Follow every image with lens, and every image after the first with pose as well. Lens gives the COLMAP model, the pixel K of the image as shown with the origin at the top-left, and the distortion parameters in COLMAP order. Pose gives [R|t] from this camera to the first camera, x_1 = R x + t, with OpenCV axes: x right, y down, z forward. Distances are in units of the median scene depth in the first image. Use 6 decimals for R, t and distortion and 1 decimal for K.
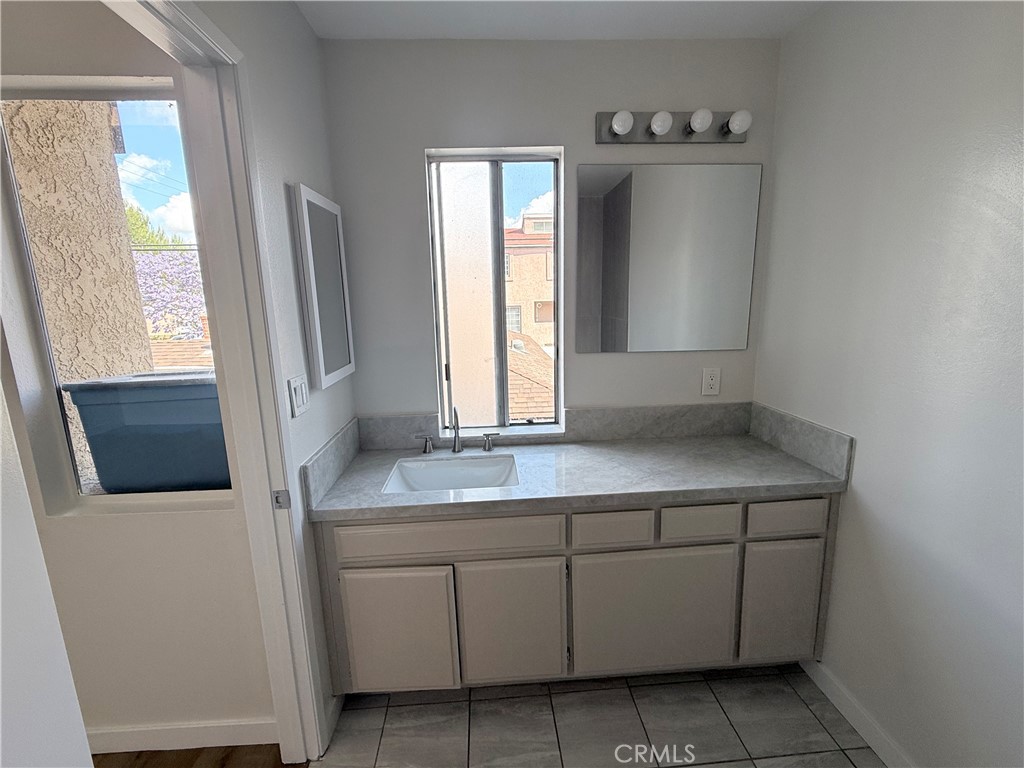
lens RADIAL K [[458.0, 0, 506.4], [0, 458.0, 385.1], [0, 0, 1]] dist [-0.000340, 0.000351]
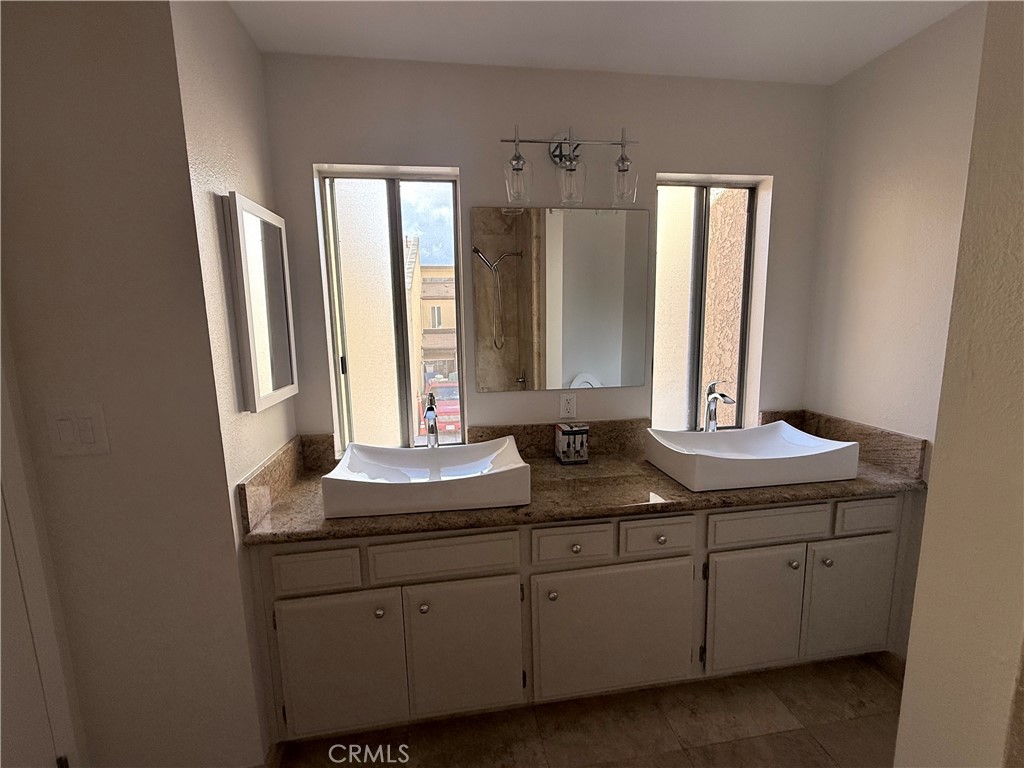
lens RADIAL K [[458.0, 0, 513.3], [0, 458.0, 386.2], [0, 0, 1]] dist [-0.000340, 0.000351]
pose [[0.995029, -0.006823, 0.099354, 0.154715], [0.010554, 0.999257, -0.037067, -0.005053], [-0.099027, 0.037931, 0.994362, 0.010444]]
